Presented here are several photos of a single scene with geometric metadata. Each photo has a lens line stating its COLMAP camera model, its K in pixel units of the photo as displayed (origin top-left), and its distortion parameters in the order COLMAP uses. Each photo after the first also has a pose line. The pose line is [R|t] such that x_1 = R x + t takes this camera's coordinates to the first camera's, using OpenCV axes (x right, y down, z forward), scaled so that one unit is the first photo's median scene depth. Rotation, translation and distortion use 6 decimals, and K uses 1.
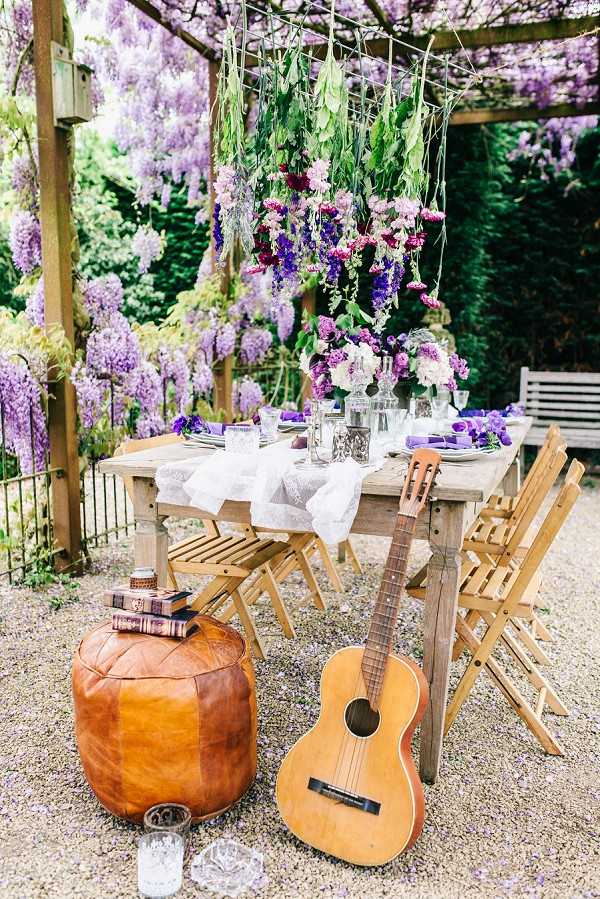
lens RADIAL K [[907.3, 0, 299.7], [0, 907.3, 419.4], [0, 0, 1]] dist [-0.017692, 0.000410]
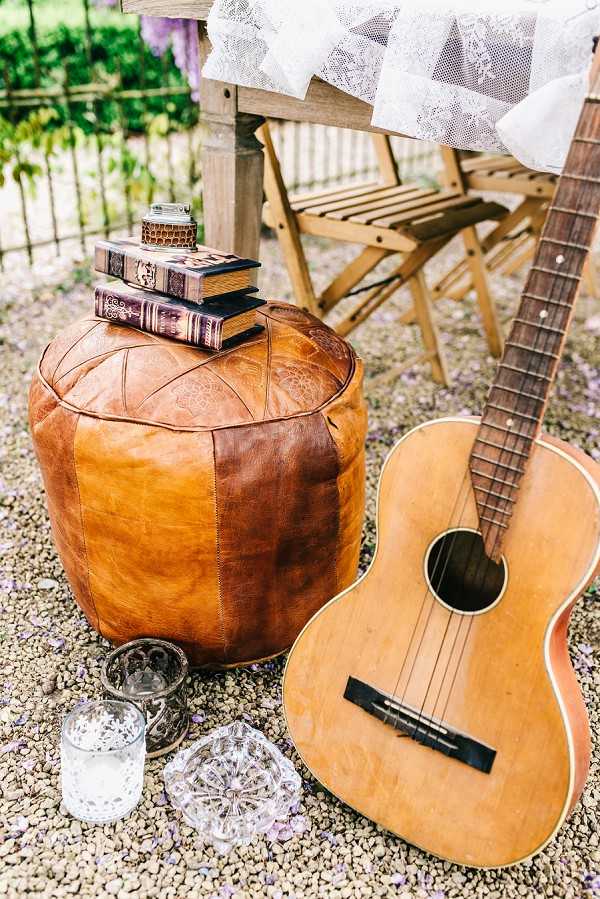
lens RADIAL K [[868.8, 0, 300.0], [0, 868.8, 449.5], [0, 0, 1]] dist [-0.016906, 0.002629]
pose [[0.947764, 0.166697, -0.271947, 0.055570], [-0.053300, 0.923352, 0.380238, 0.103257], [0.314487, -0.345881, 0.884005, 0.552917]]
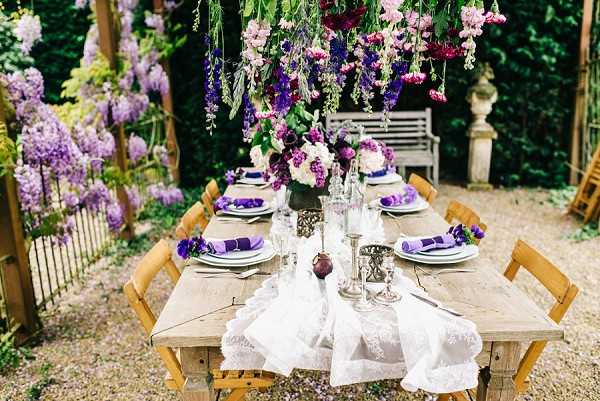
lens RADIAL K [[579.9, 0, 301.2], [0, 579.9, 184.0], [0, 0, 1]] dist [-0.016906, 0.002629]
pose [[0.944370, -0.095599, 0.314685, -0.268087], [0.058052, 0.990251, 0.126617, -0.182768], [-0.323722, -0.101305, 0.940713, 0.457164]]
